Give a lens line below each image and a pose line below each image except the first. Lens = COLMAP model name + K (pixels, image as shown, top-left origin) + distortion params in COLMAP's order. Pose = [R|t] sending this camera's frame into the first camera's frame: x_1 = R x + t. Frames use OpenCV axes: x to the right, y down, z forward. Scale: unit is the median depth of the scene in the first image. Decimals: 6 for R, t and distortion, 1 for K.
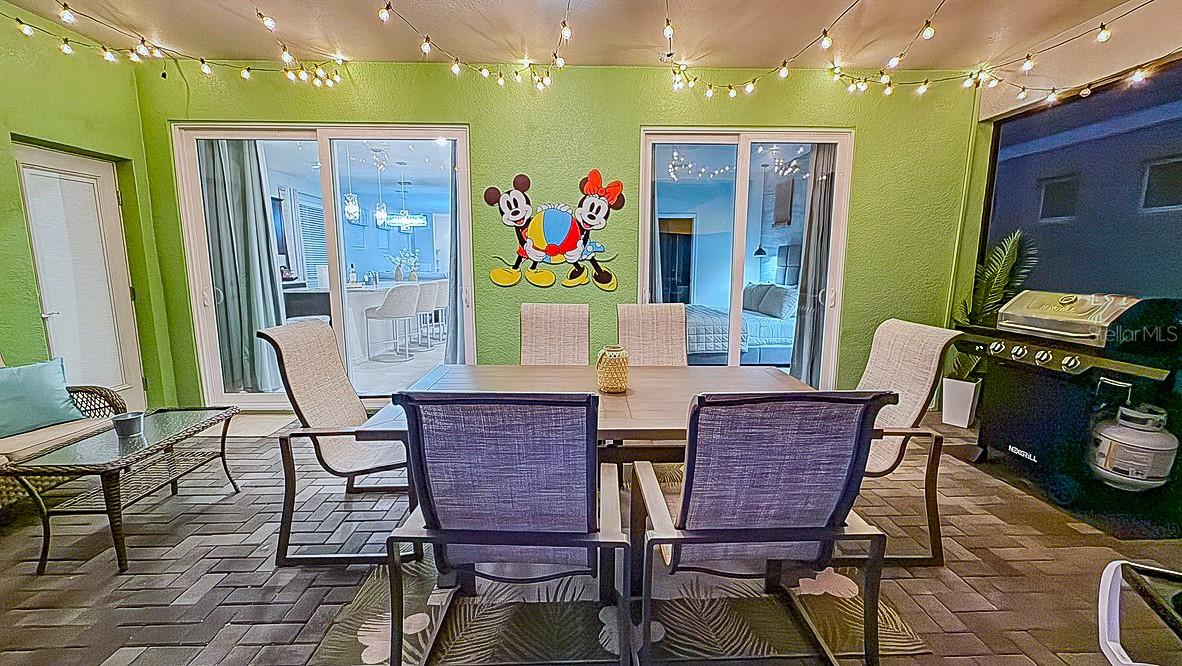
lens RADIAL K [[471.8, 0, 590.2], [0, 471.8, 333.7], [0, 0, 1]] dist [-0.003507, 0.000761]
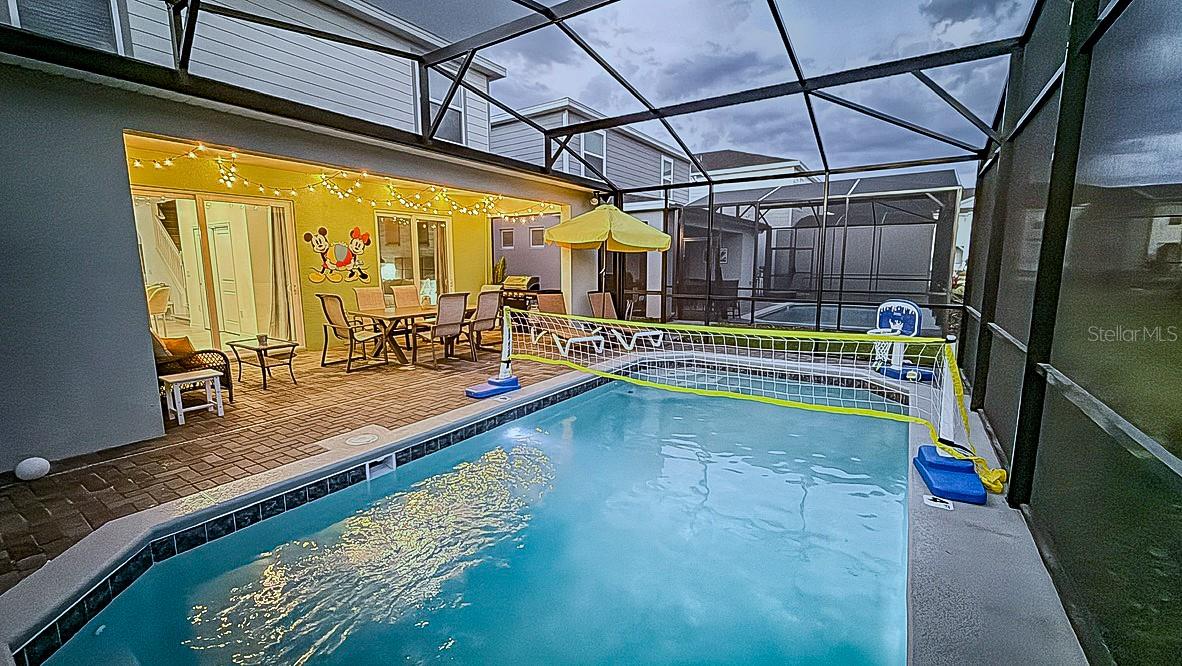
lens RADIAL K [[471.8, 0, 591.5], [0, 471.8, 333.9], [0, 0, 1]] dist [-0.003507, 0.000761]
pose [[0.575667, -0.125872, 0.807938, -1.168790], [0.124267, 0.990071, 0.065705, 0.129734], [-0.808186, 0.062576, 0.585593, -1.102041]]
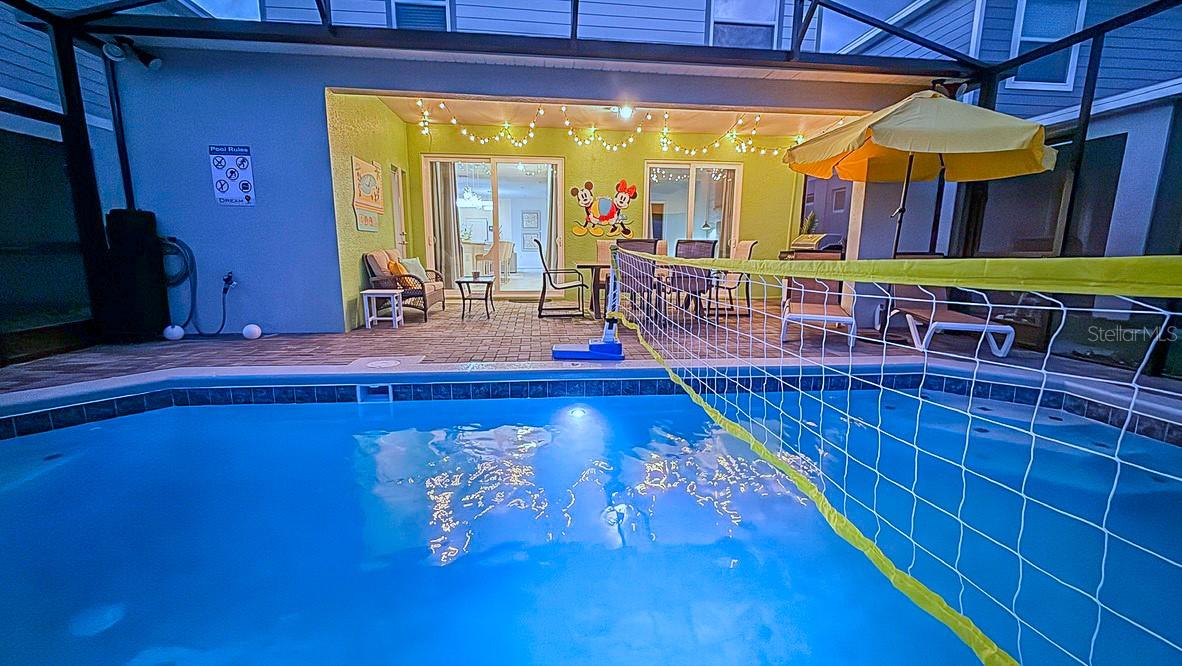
lens RADIAL K [[471.8, 0, 590.6], [0, 471.8, 334.8], [0, 0, 1]] dist [-0.003507, 0.000761]
pose [[0.996630, -0.010552, 0.081352, -0.311263], [0.007873, 0.999418, 0.033183, 0.271088], [-0.081655, -0.032431, 0.996133, -1.102628]]
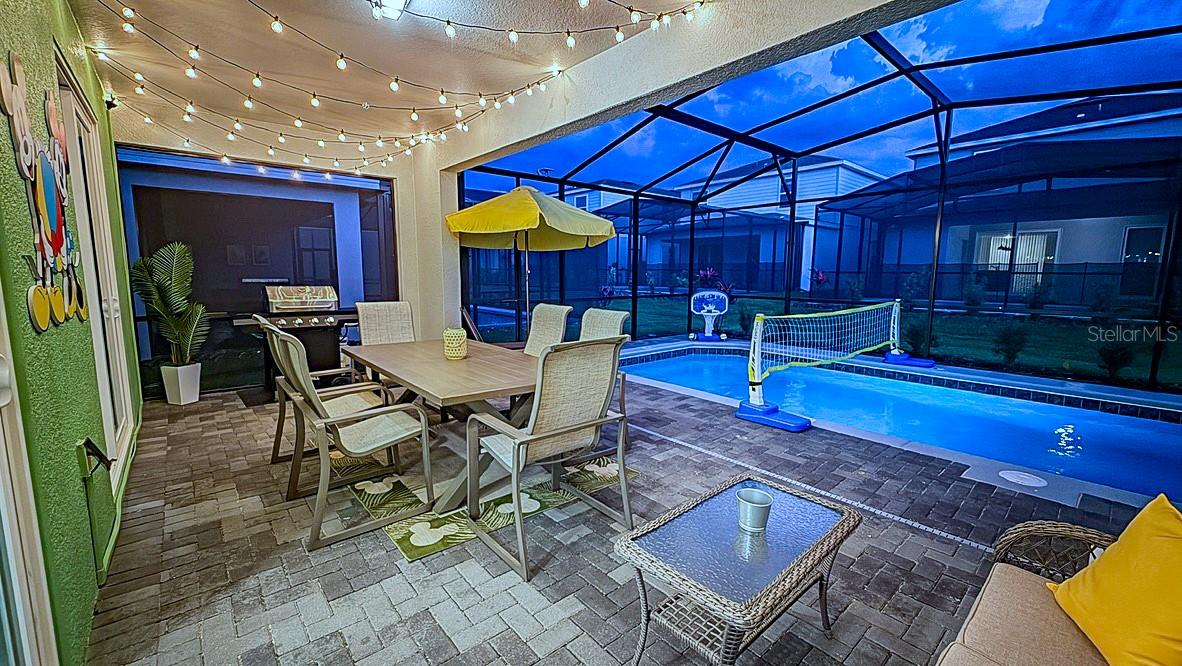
lens RADIAL K [[471.8, 0, 591.6], [0, 471.8, 332.7], [0, 0, 1]] dist [-0.003507, 0.000761]
pose [[-0.641418, -0.107902, 0.759566, -0.773861], [0.104697, 0.968486, 0.225993, -0.143602], [-0.760014, 0.224481, -0.609908, 0.911896]]
